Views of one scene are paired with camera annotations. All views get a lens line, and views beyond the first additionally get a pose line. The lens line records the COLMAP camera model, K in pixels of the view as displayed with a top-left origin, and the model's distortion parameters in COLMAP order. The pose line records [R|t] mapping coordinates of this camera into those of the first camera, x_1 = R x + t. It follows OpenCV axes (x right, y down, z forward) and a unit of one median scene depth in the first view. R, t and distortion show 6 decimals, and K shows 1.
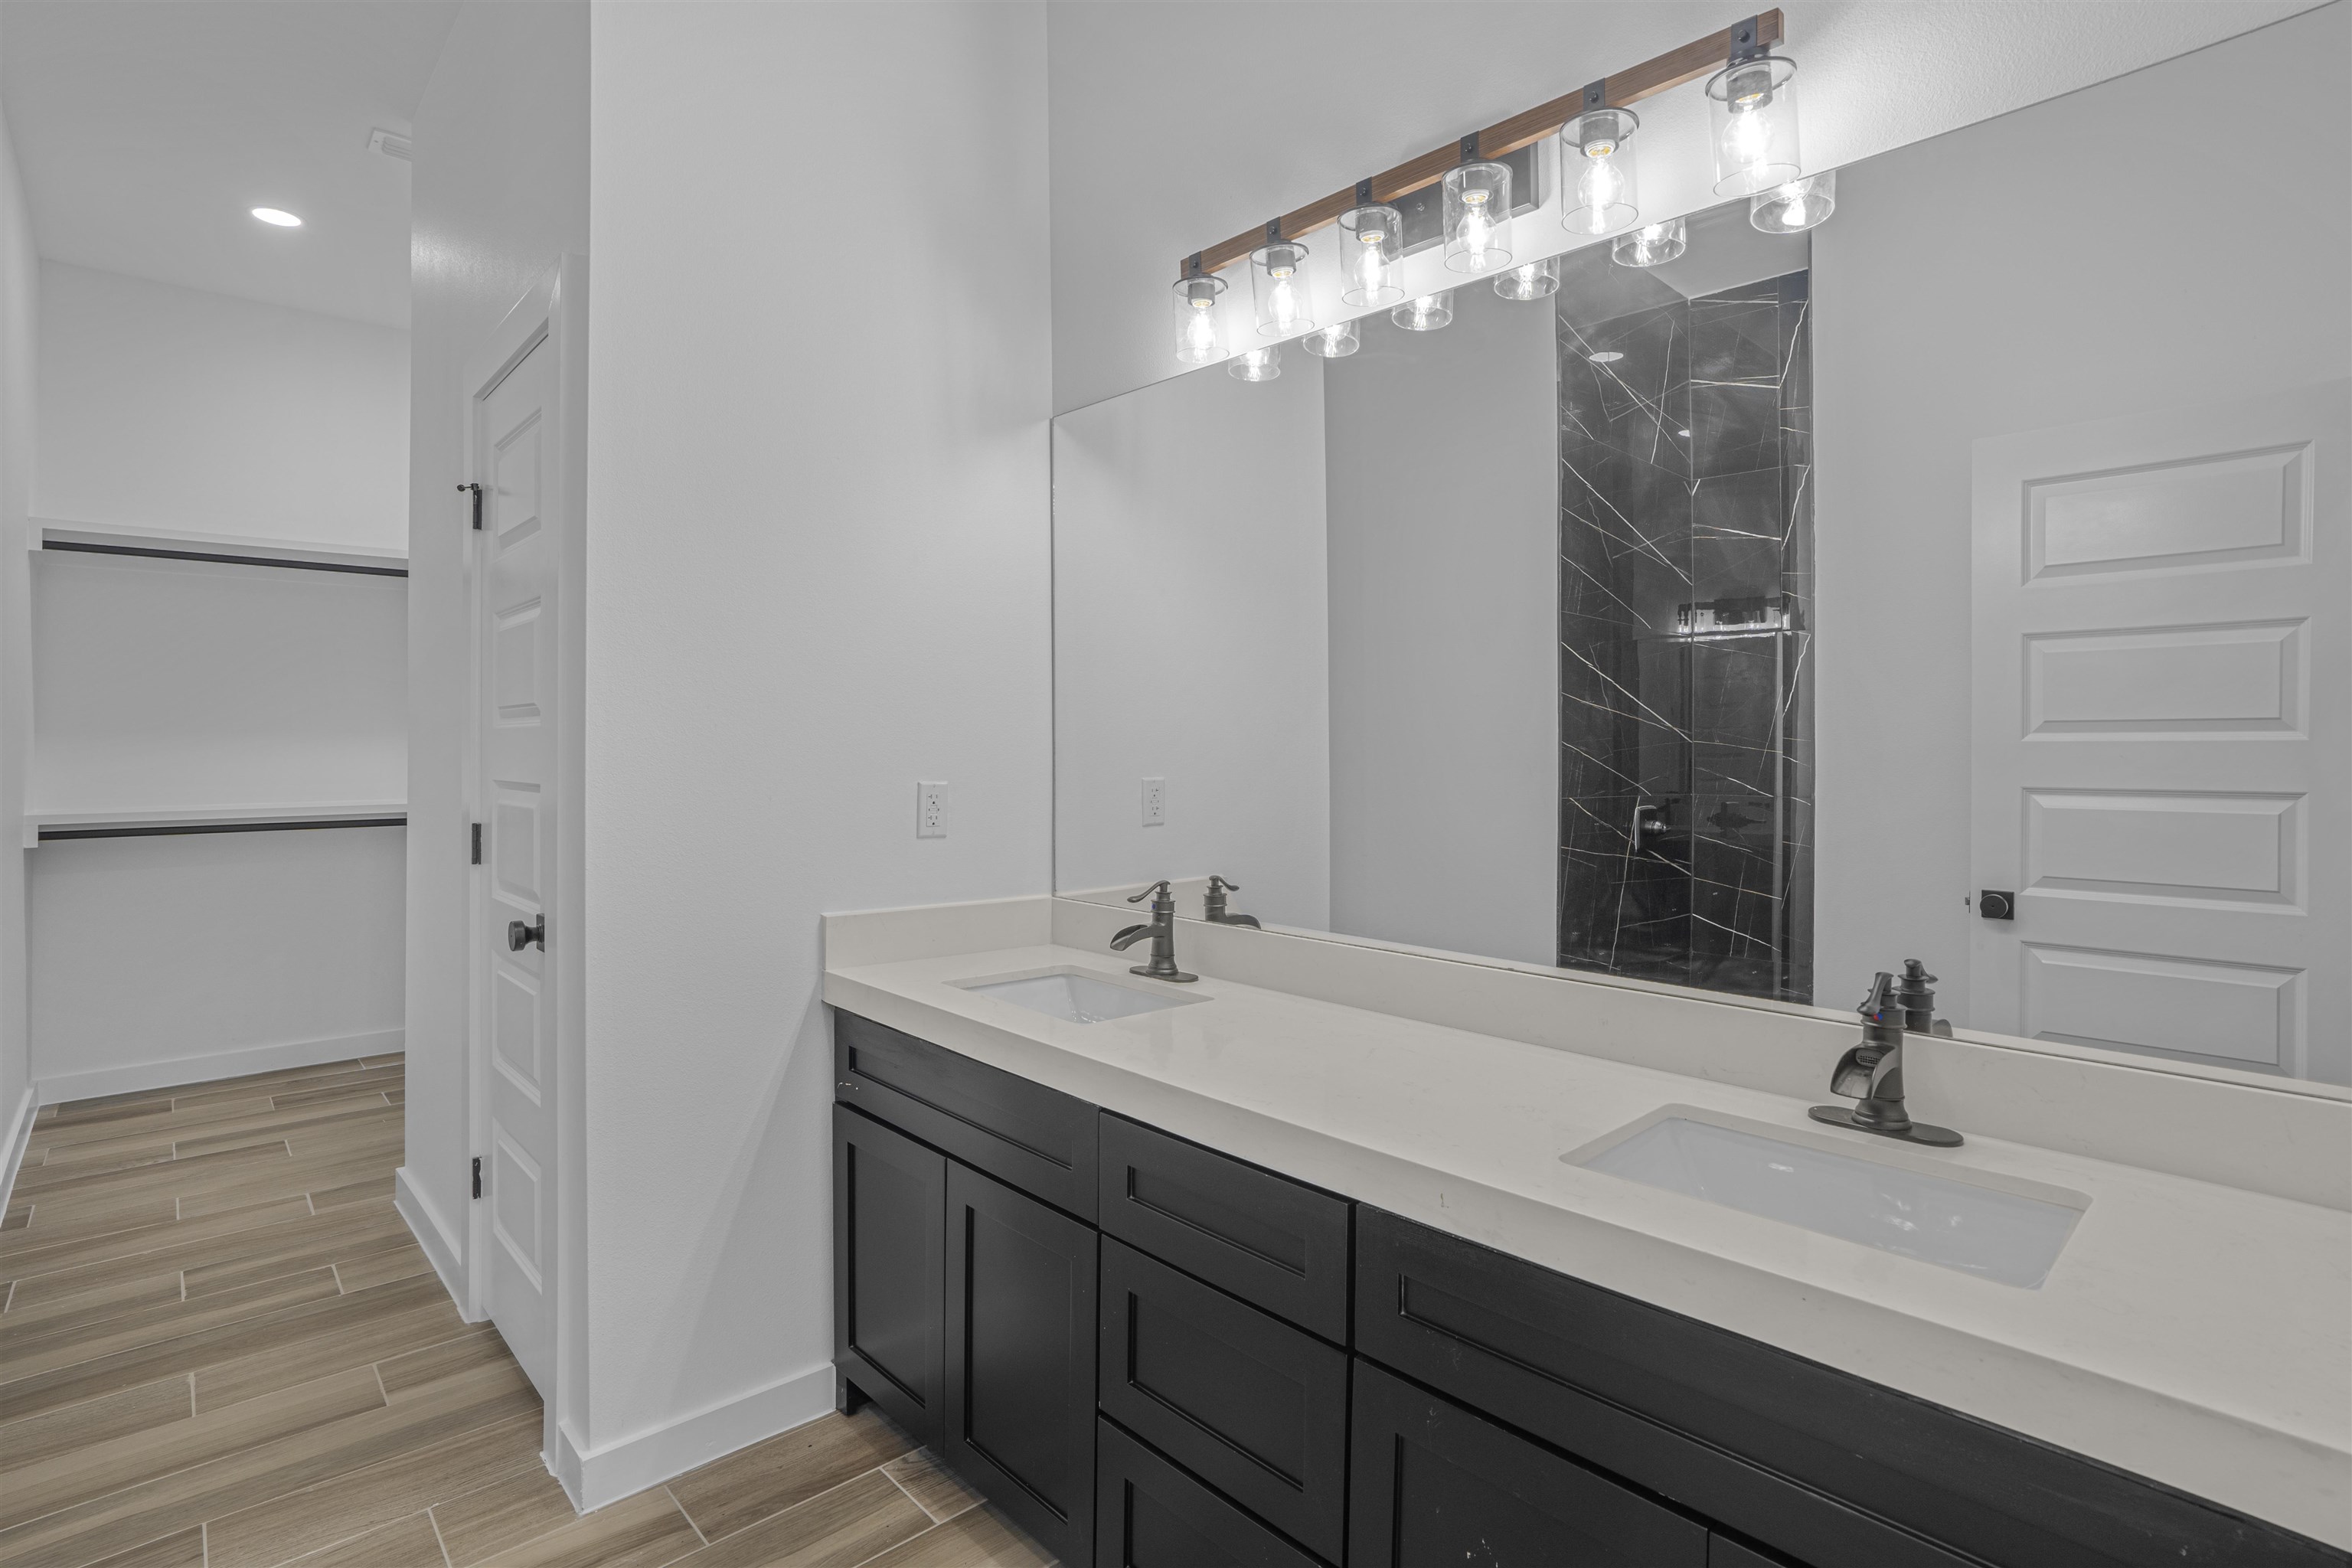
lens RADIAL K [[1106.2, 0, 1170.1], [0, 1106.2, 772.6], [0, 0, 1]] dist [-0.054327, 0.000588]
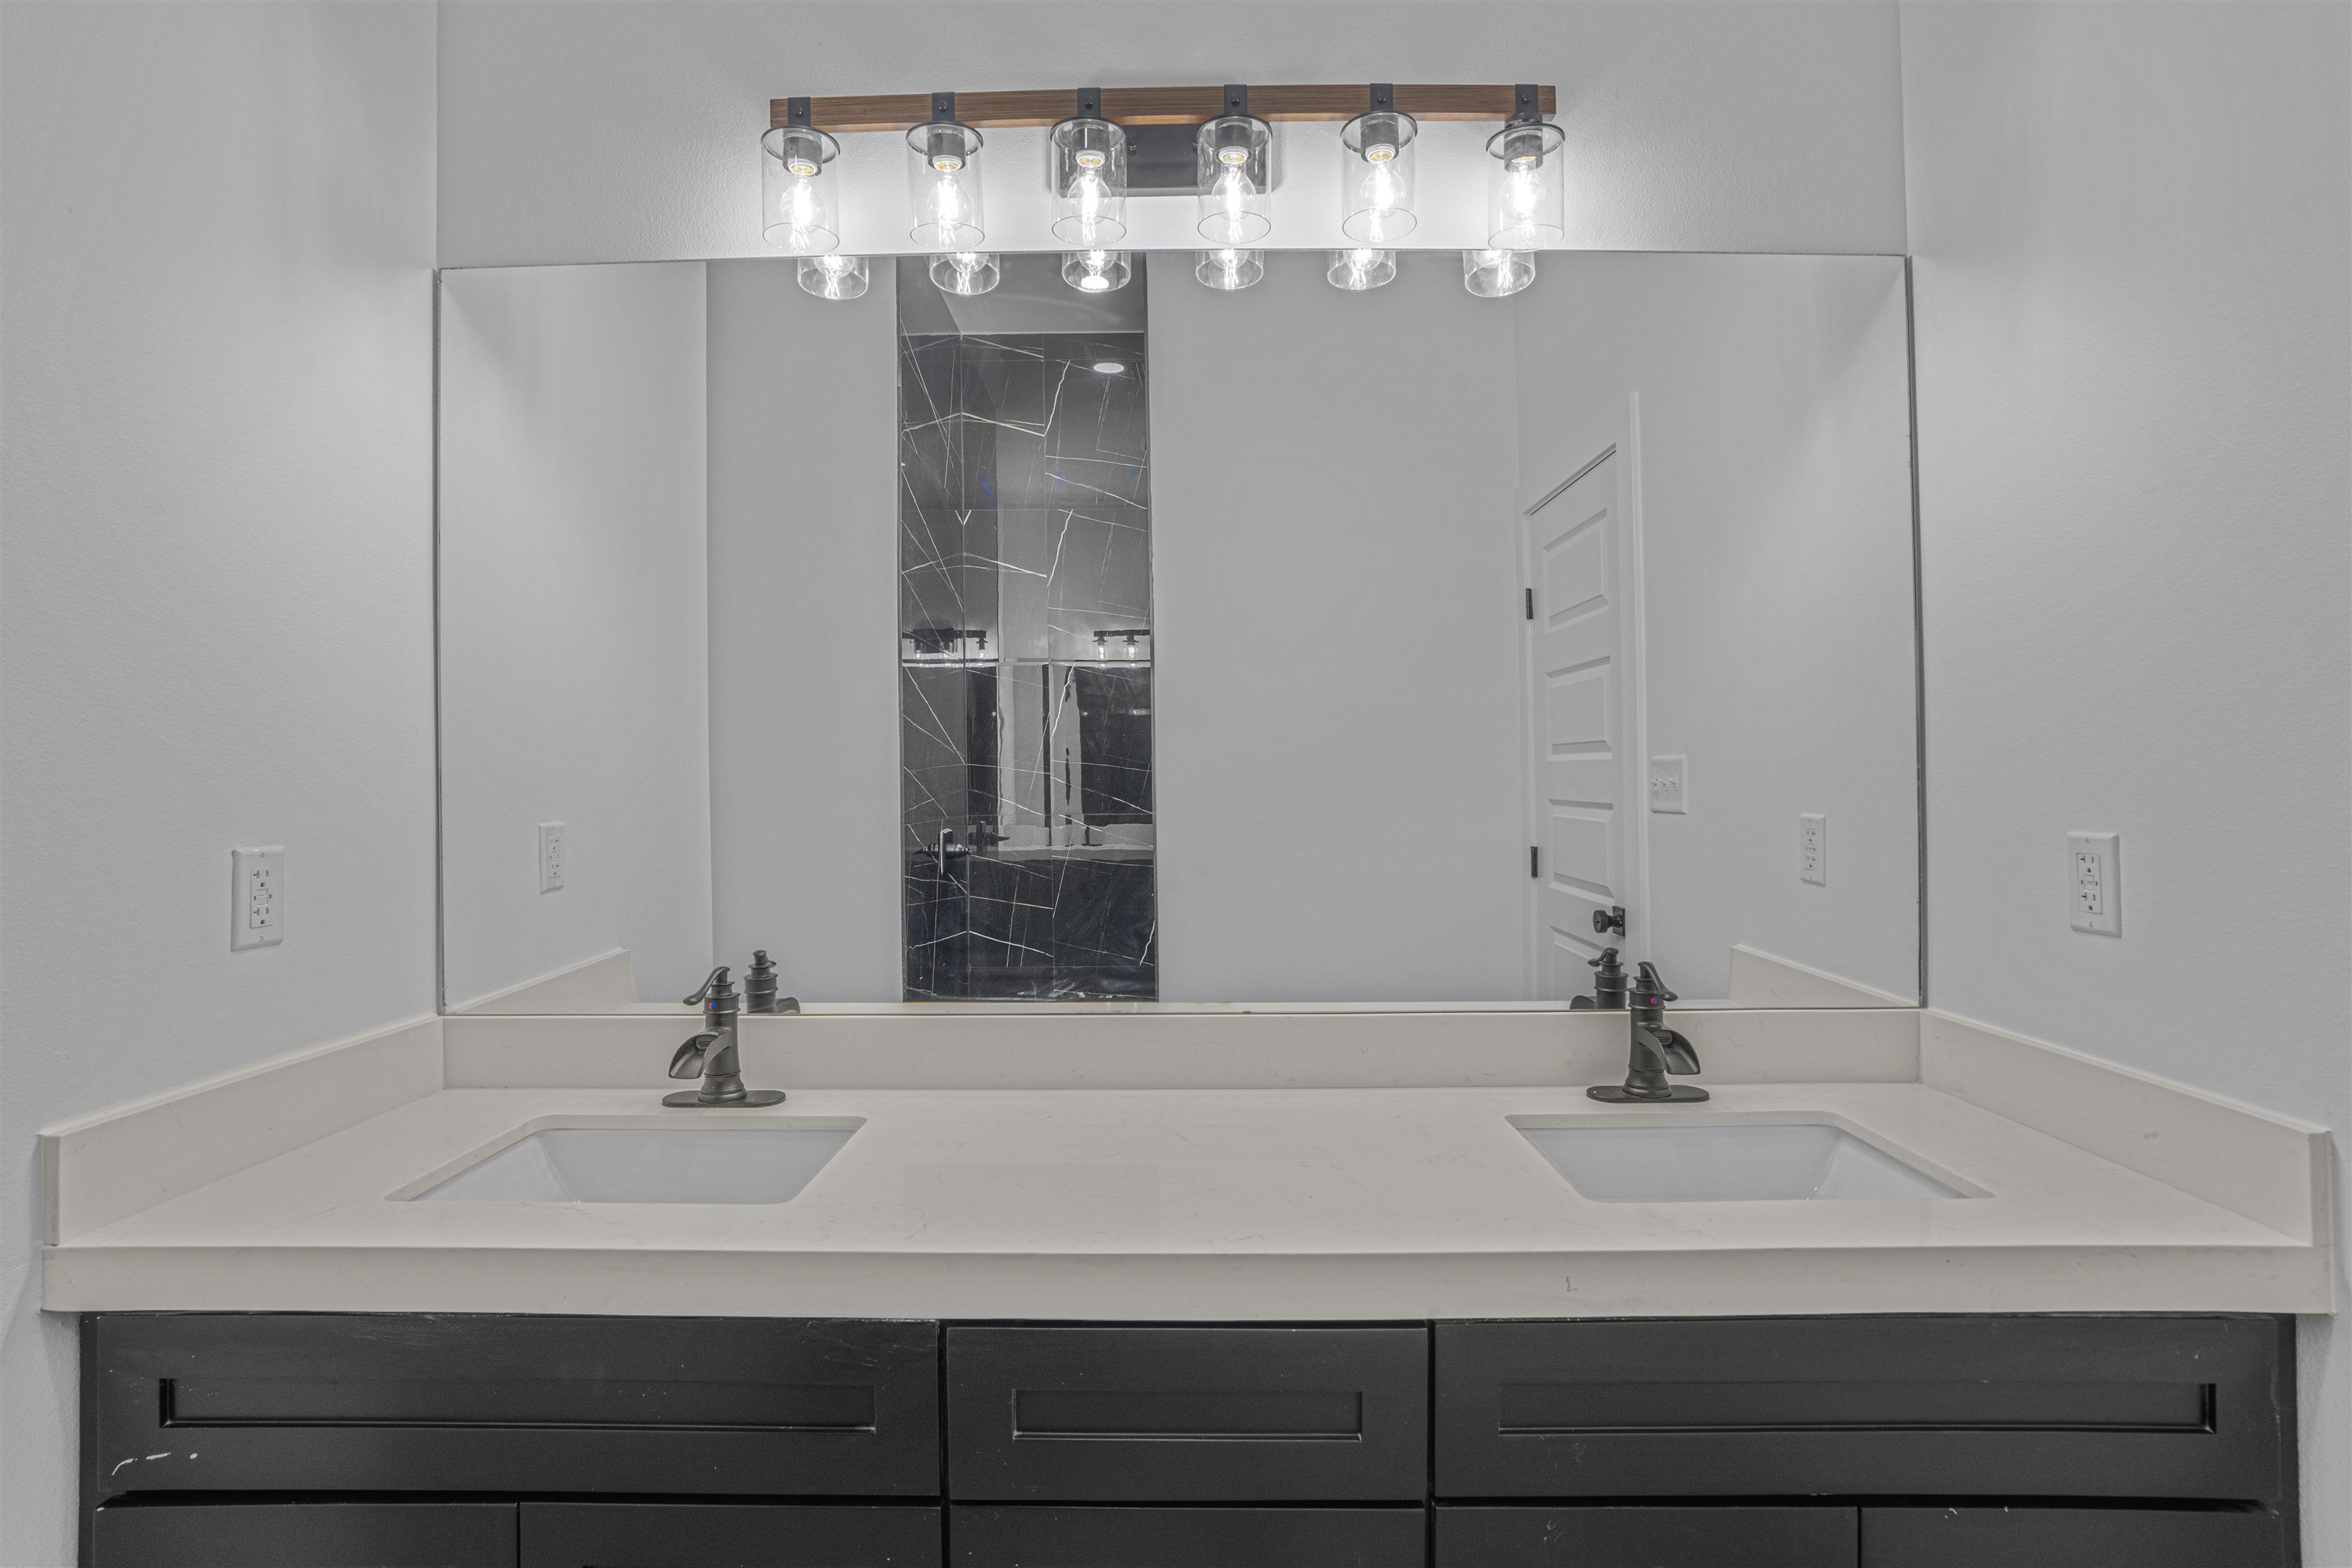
lens RADIAL K [[1105.9, 0, 1173.6], [0, 1105.9, 777.3], [0, 0, 1]] dist [-0.064391, 0.026285]
pose [[0.705712, -0.019307, 0.708235, -0.276740], [0.032466, 0.999460, -0.005104, -0.009782], [-0.707754, 0.026595, 0.705958, 0.288028]]
